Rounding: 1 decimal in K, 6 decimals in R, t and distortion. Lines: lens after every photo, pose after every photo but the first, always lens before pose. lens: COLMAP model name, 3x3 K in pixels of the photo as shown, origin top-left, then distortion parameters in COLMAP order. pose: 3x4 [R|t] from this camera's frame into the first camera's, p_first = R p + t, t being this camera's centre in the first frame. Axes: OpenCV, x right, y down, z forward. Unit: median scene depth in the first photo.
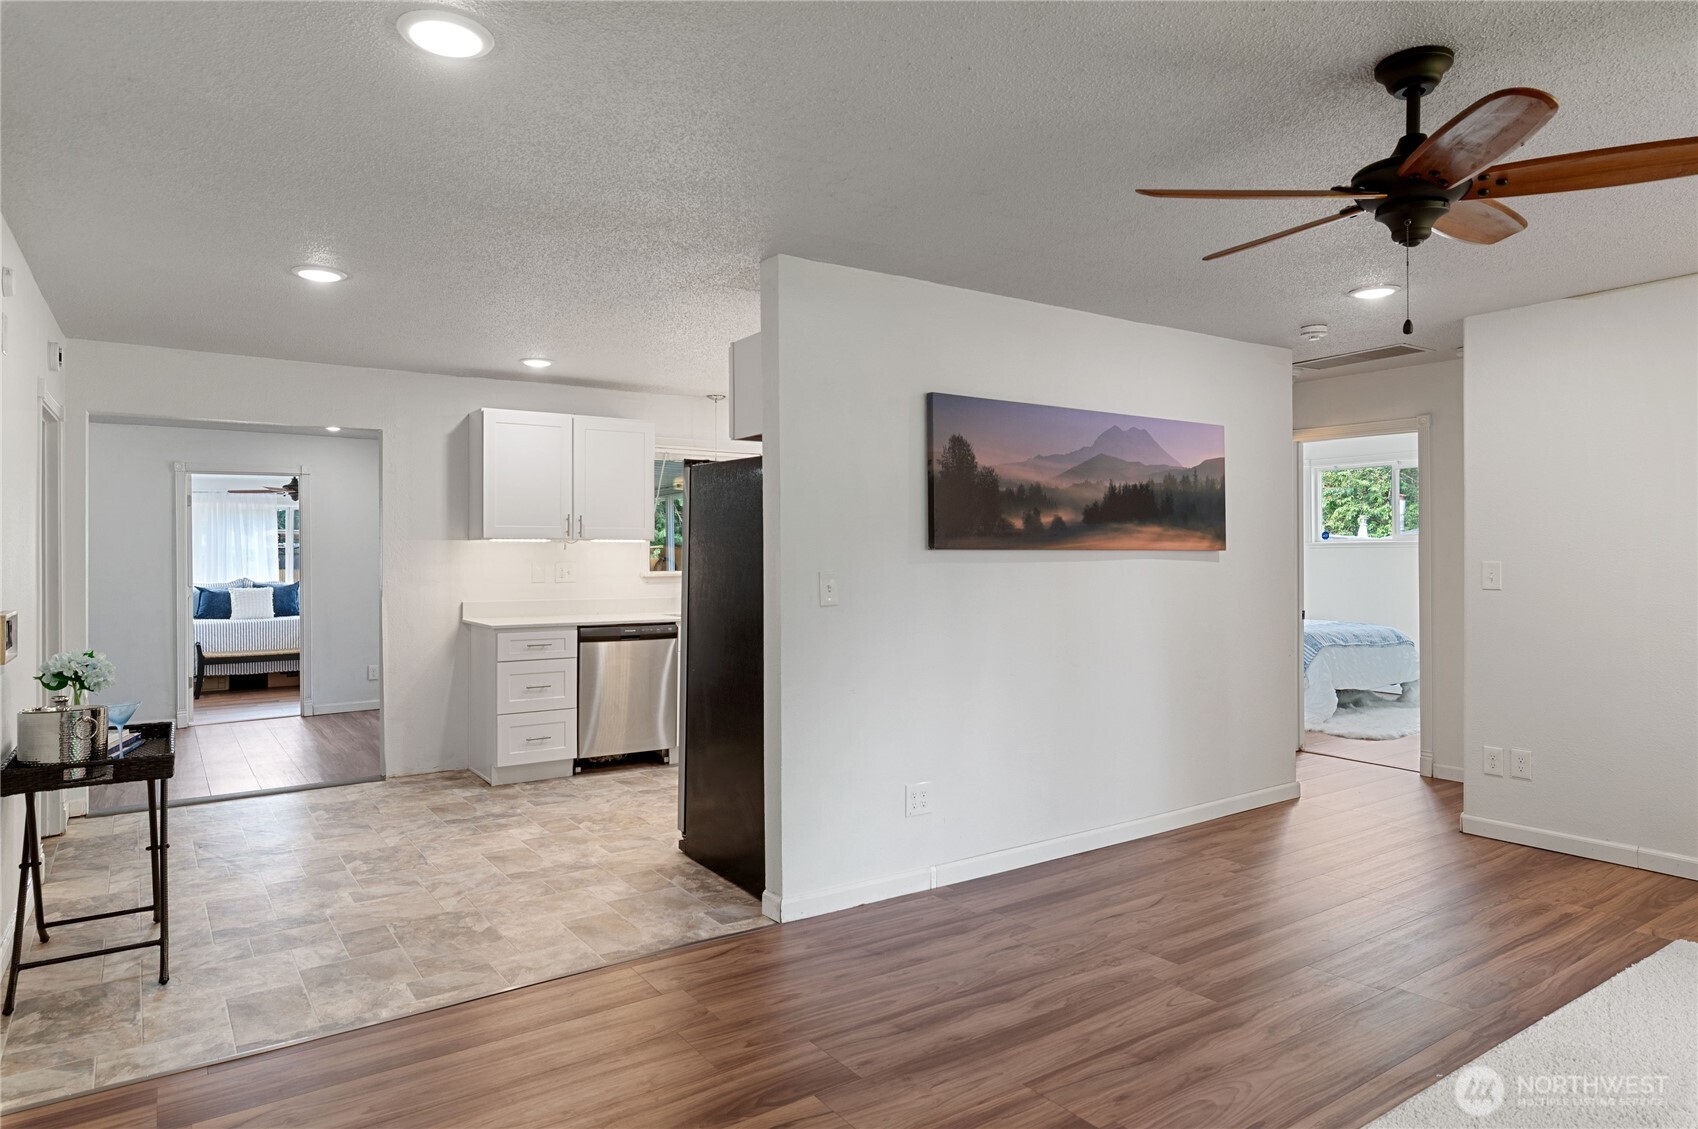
lens RADIAL K [[1004.5, 0, 848.0], [0, 1004.5, 541.4], [0, 0, 1]] dist [0.001765, 0.000194]
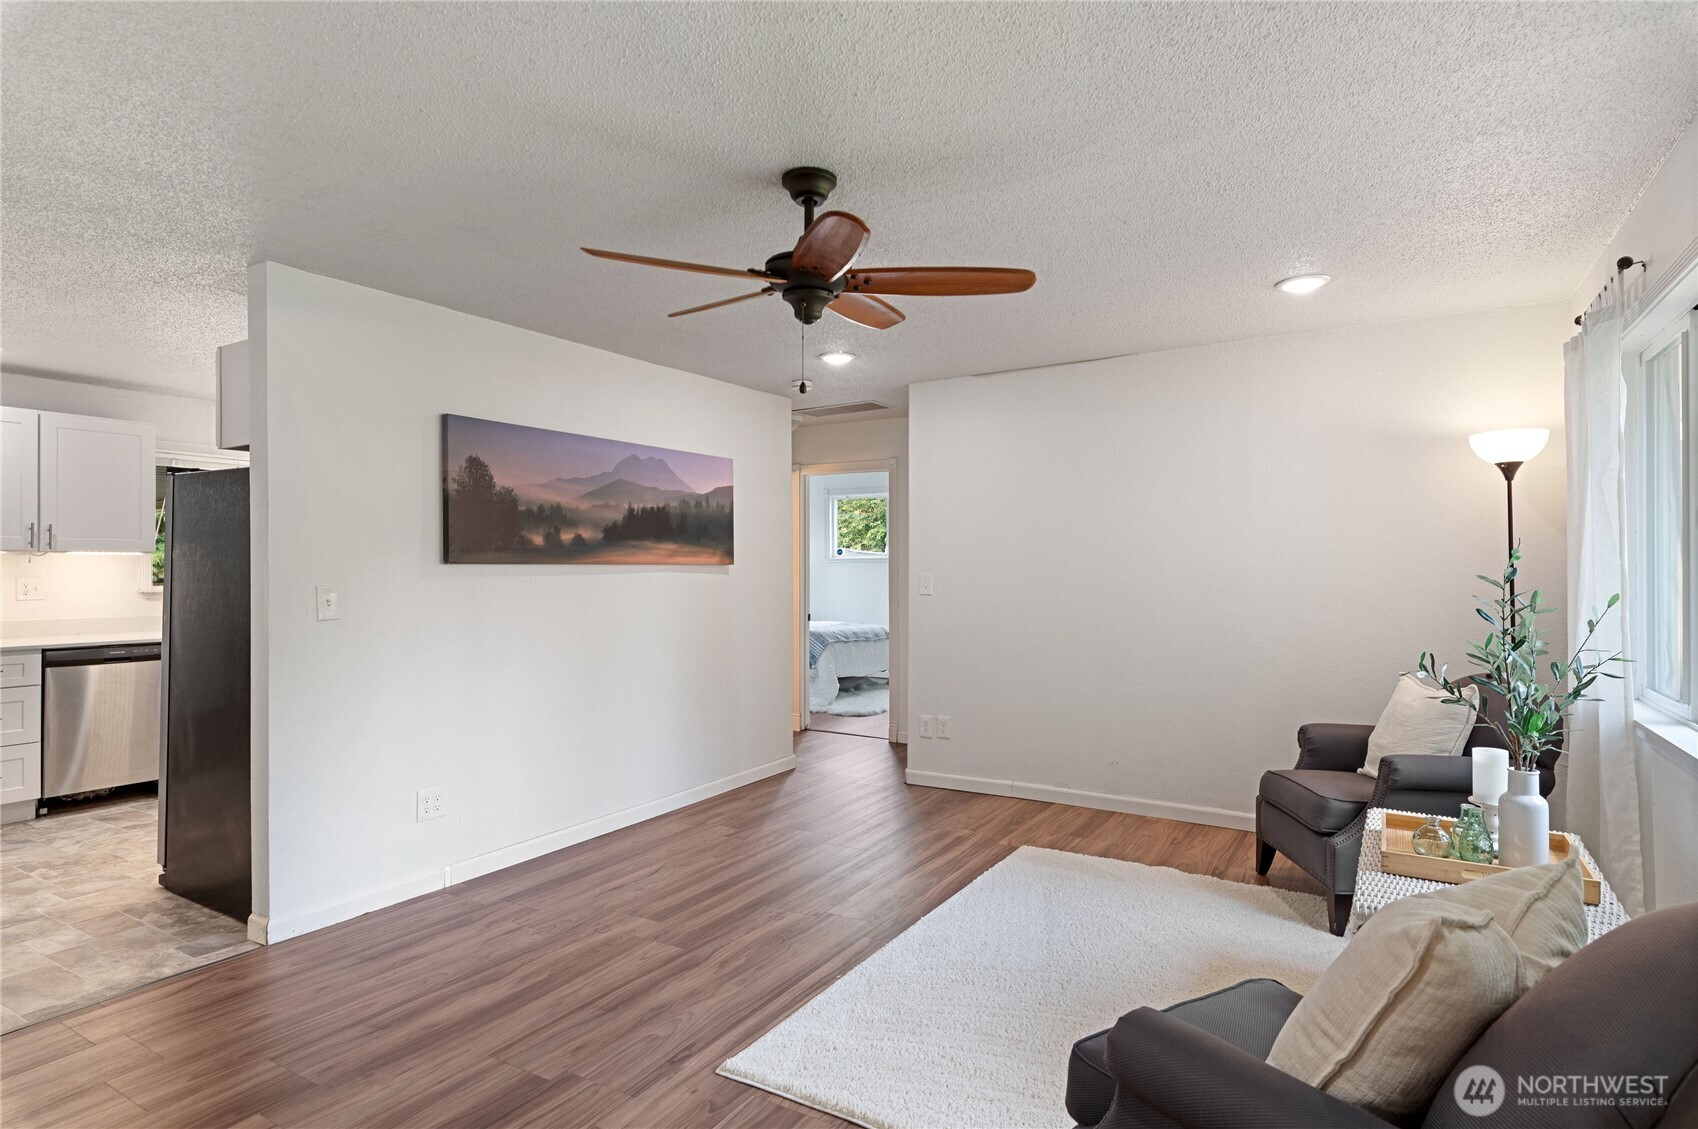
lens RADIAL K [[904.7, 0, 848.9], [0, 904.7, 560.7], [0, 0, 1]] dist [0.002702, -0.002190]
pose [[0.912034, 0.002346, 0.410108, 0.083809], [-0.004550, 0.999980, 0.004399, -0.001415], [-0.410089, -0.005878, 0.912026, -0.033819]]
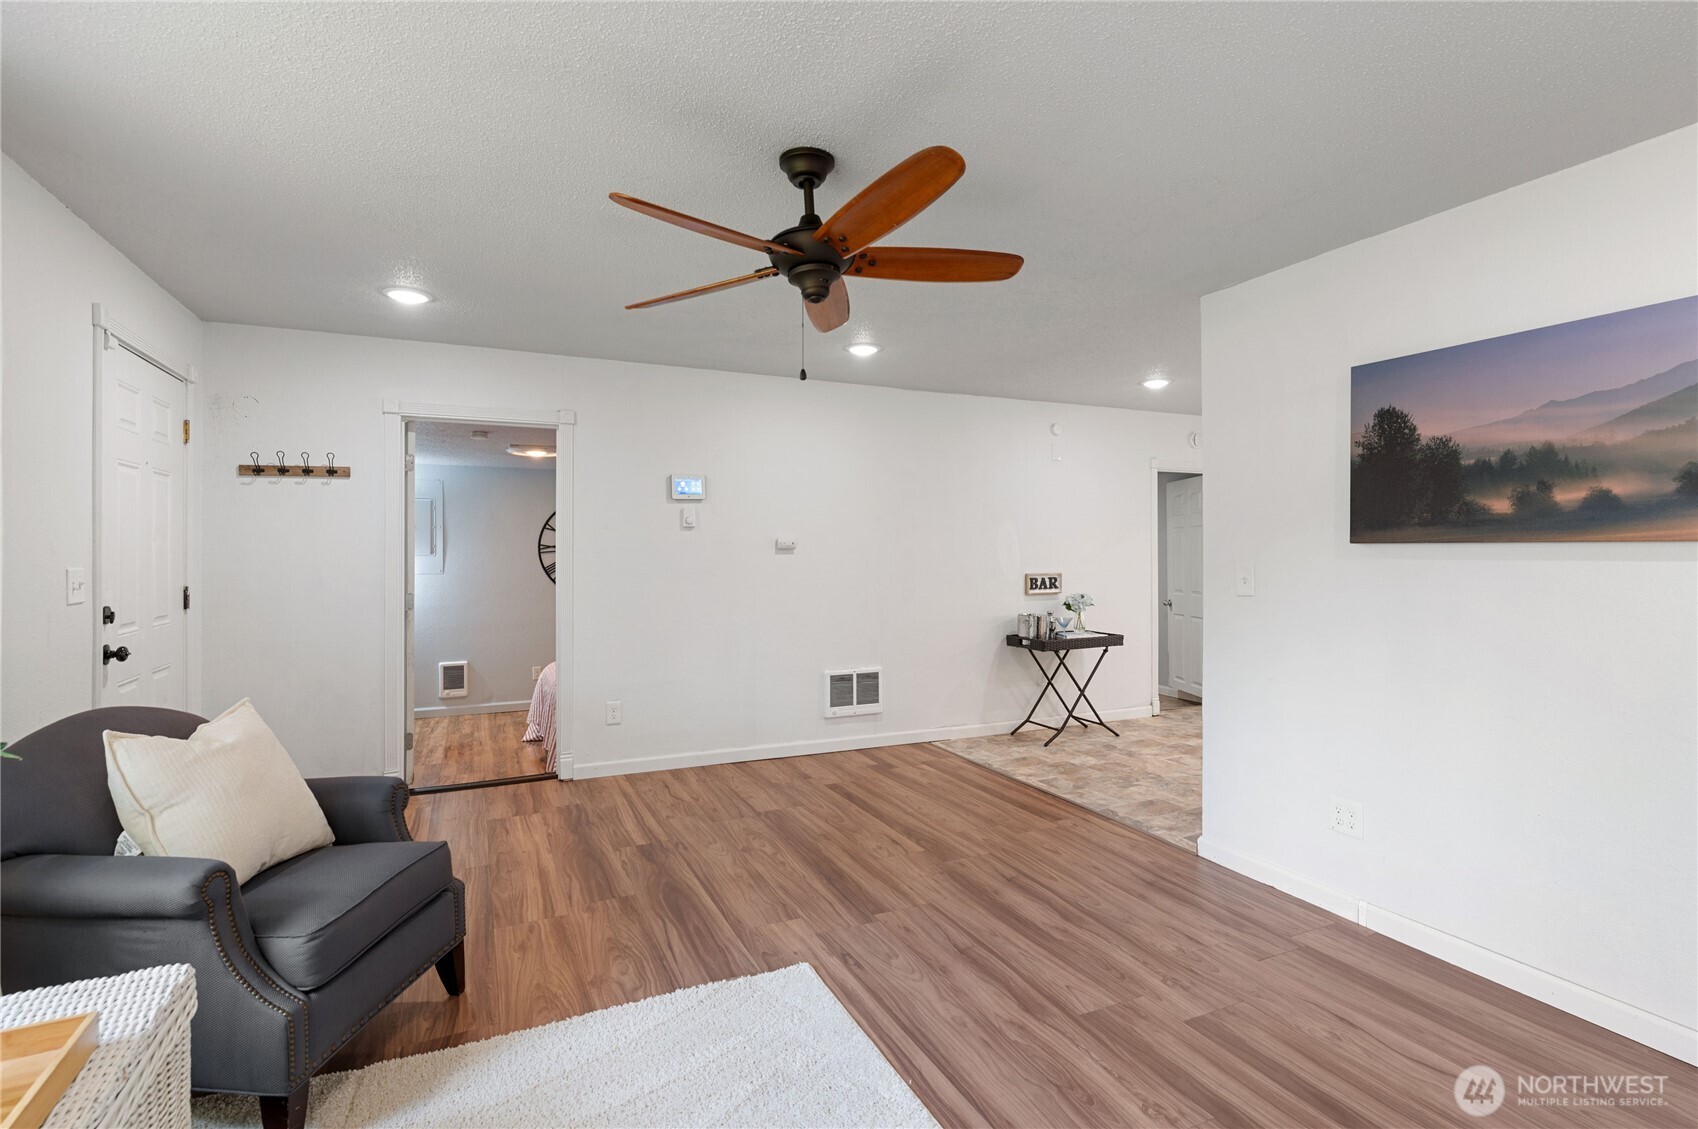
lens RADIAL K [[803.4, 0, 854.2], [0, 803.4, 558.5], [0, 0, 1]] dist [-0.005948, 0.000181]
pose [[-0.154627, 0.010867, -0.987913, 0.900335], [0.011339, 0.999893, 0.009224, 0.010165], [0.987908, -0.009776, -0.154734, 0.709940]]
